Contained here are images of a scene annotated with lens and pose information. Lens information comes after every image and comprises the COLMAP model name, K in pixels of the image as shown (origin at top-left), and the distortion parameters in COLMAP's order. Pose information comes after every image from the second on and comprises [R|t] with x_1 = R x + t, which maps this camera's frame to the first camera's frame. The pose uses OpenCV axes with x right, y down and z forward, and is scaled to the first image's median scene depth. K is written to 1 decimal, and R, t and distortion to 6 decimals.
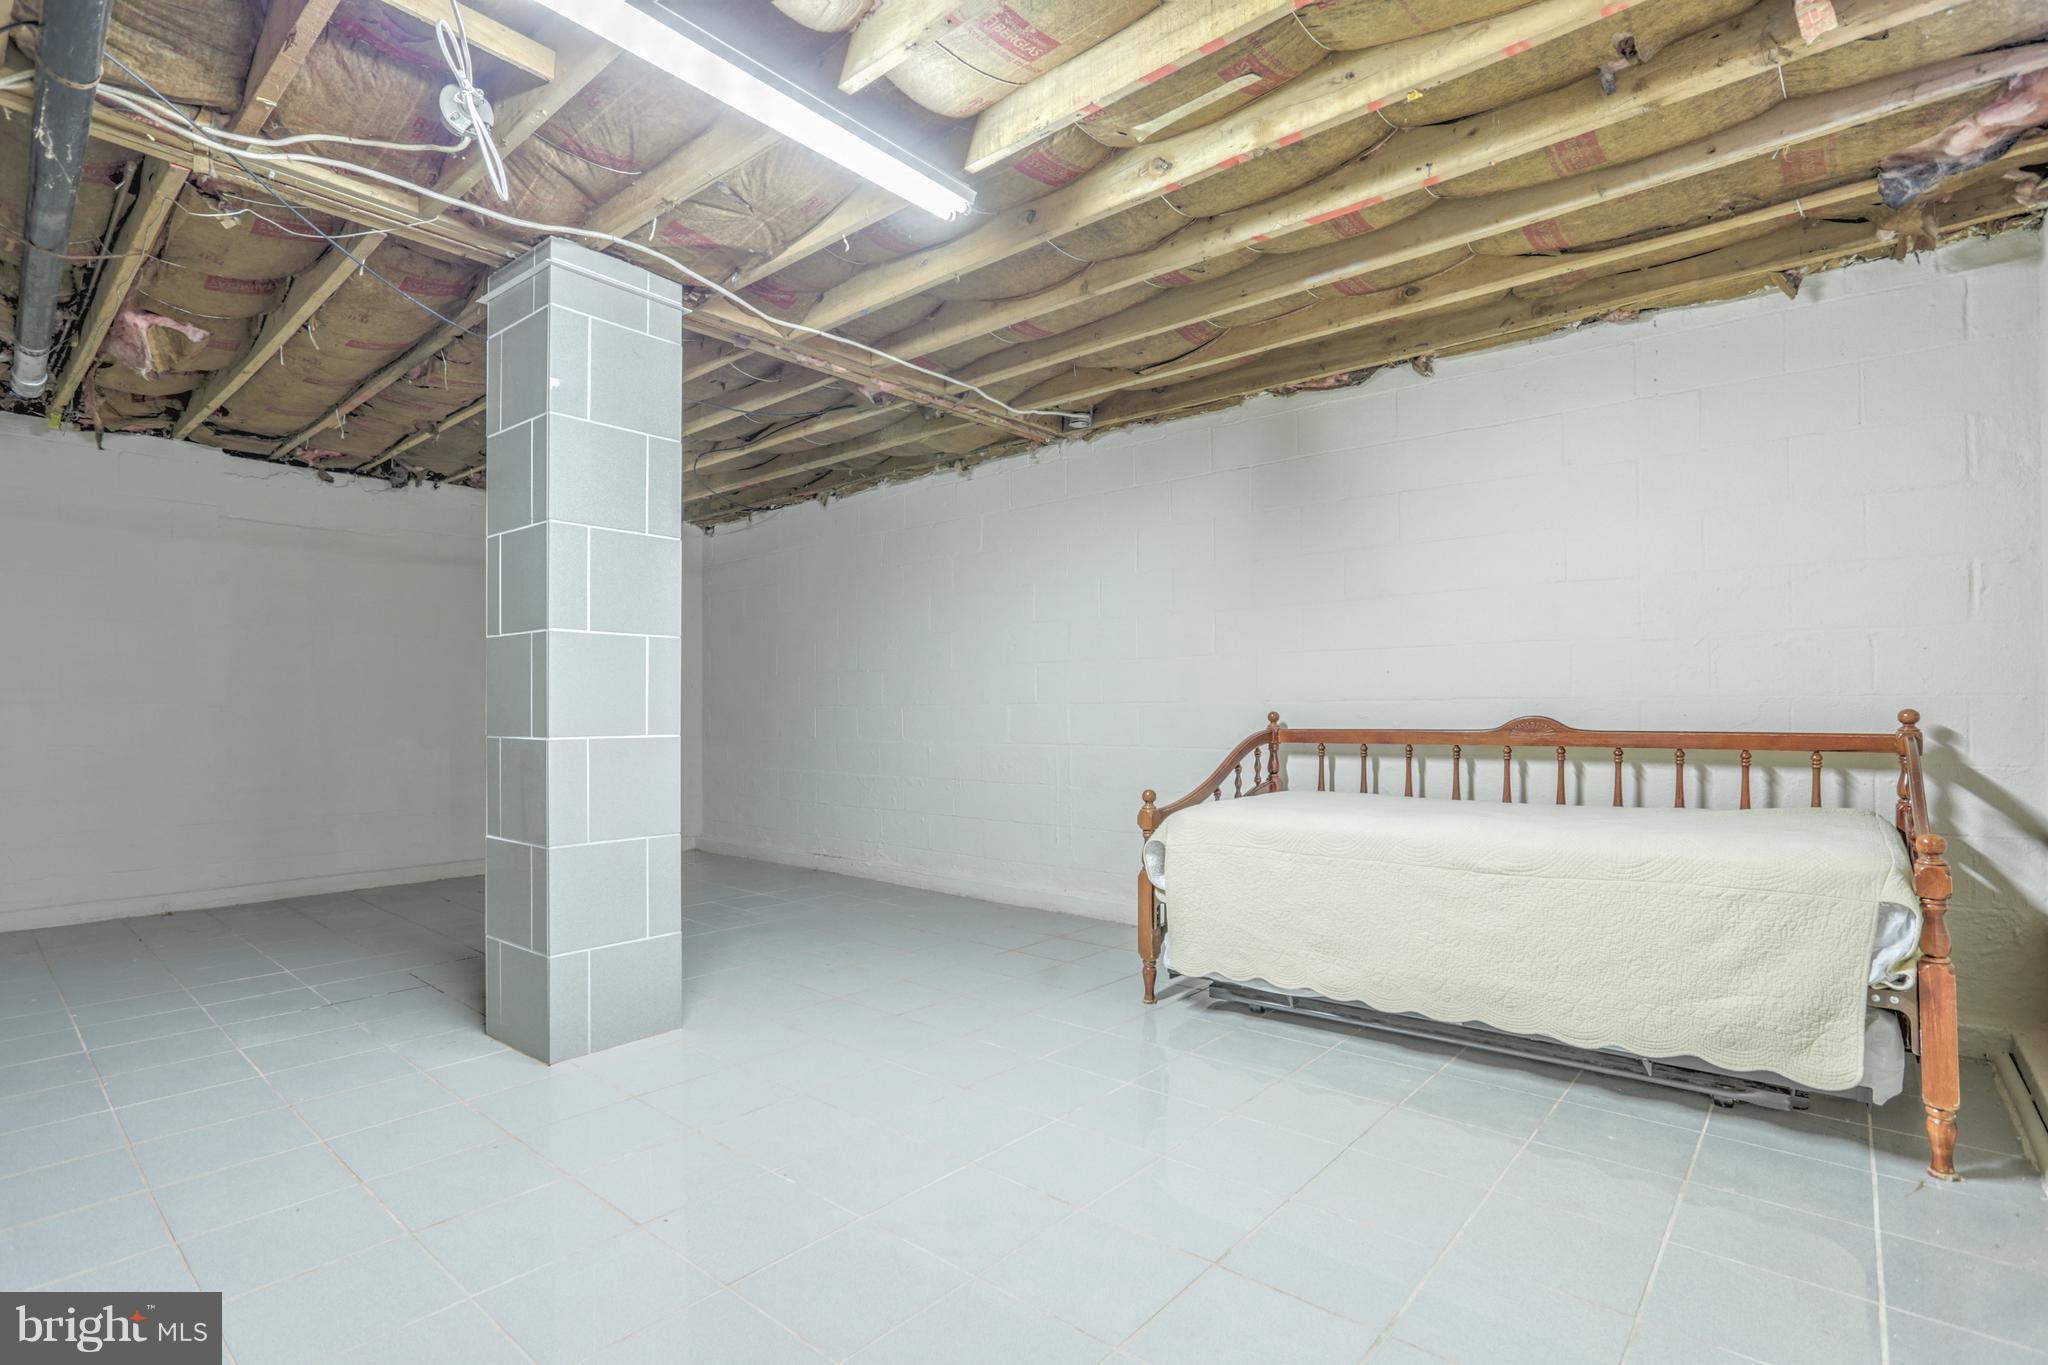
lens RADIAL K [[1017.2, 0, 1041.4], [0, 1017.2, 678.5], [0, 0, 1]] dist [-0.041673, 0.016611]
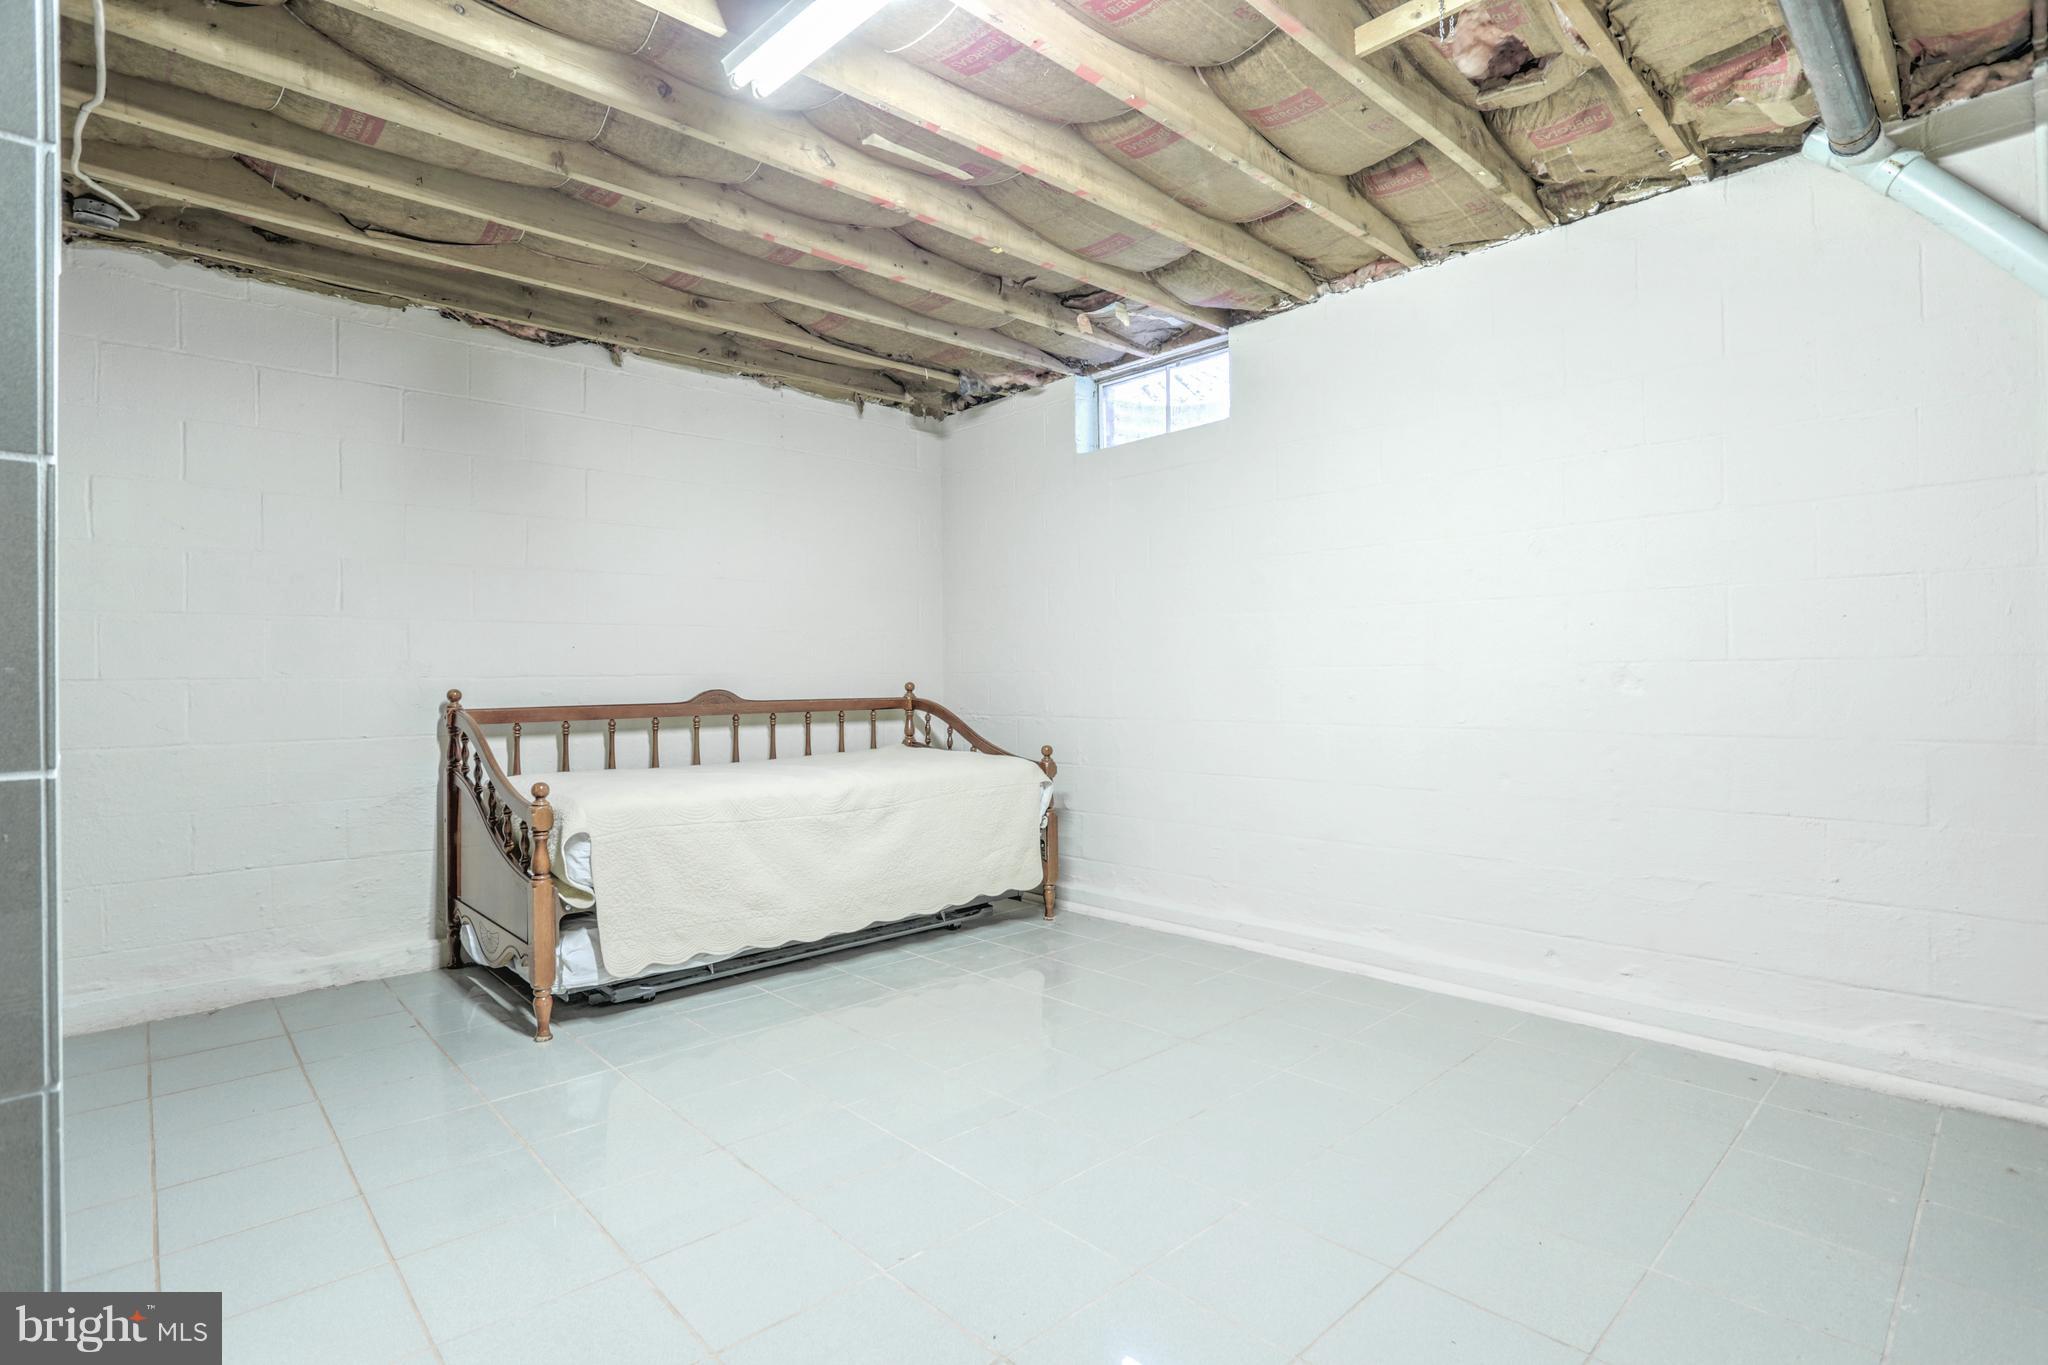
lens RADIAL K [[992.8, 0, 1055.2], [0, 992.8, 646.5], [0, 0, 1]] dist [-0.039726, 0.019159]
pose [[0.088844, 0.033611, 0.995478, -0.655642], [-0.017543, 0.999328, -0.032176, 0.017030], [-0.995891, -0.014605, 0.089374, 0.512443]]
